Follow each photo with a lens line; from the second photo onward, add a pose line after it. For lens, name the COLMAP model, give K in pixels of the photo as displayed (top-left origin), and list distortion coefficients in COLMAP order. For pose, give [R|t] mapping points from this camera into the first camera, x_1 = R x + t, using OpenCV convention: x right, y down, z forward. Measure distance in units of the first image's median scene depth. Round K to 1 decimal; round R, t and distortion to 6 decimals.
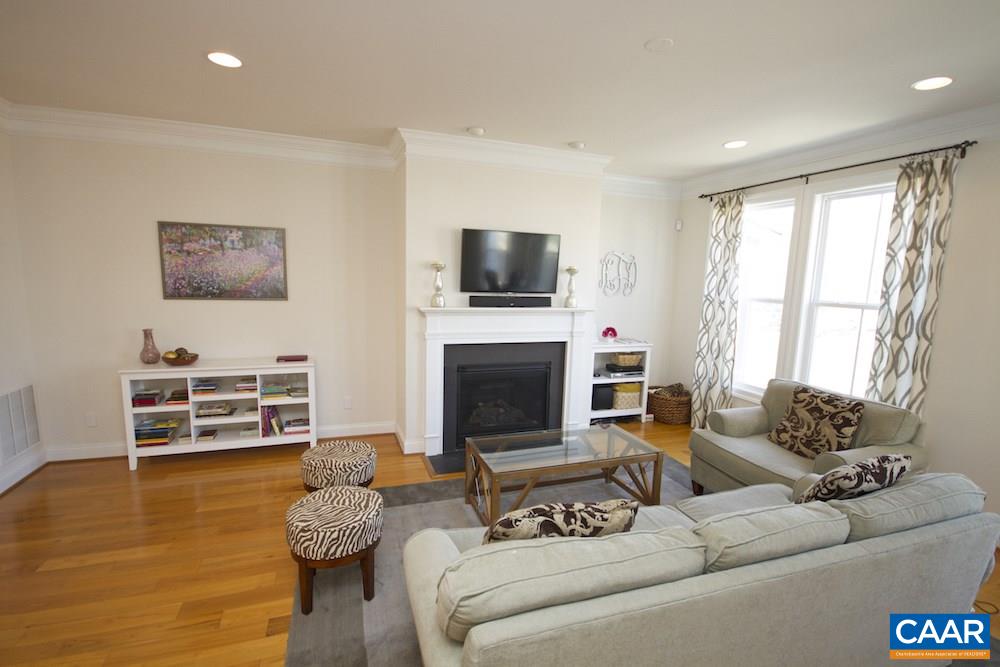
lens RADIAL K [[460.1, 0, 504.6], [0, 460.1, 335.6], [0, 0, 1]] dist [0.004337, -0.000153]
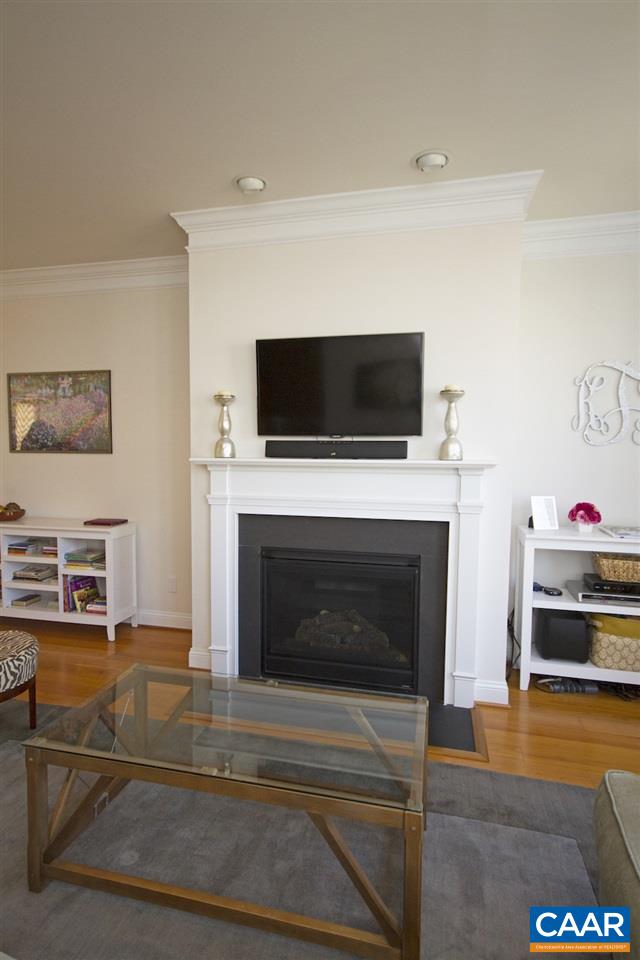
lens RADIAL K [[517.4, 0, 320.8], [0, 517.4, 478.0], [0, 0, 1]] dist [0.016533, 0.000422]
pose [[0.828871, 0.009151, -0.559365, 0.396155], [-0.052865, 0.996673, -0.062031, 0.007583], [0.556936, 0.080986, 0.826598, 0.436006]]
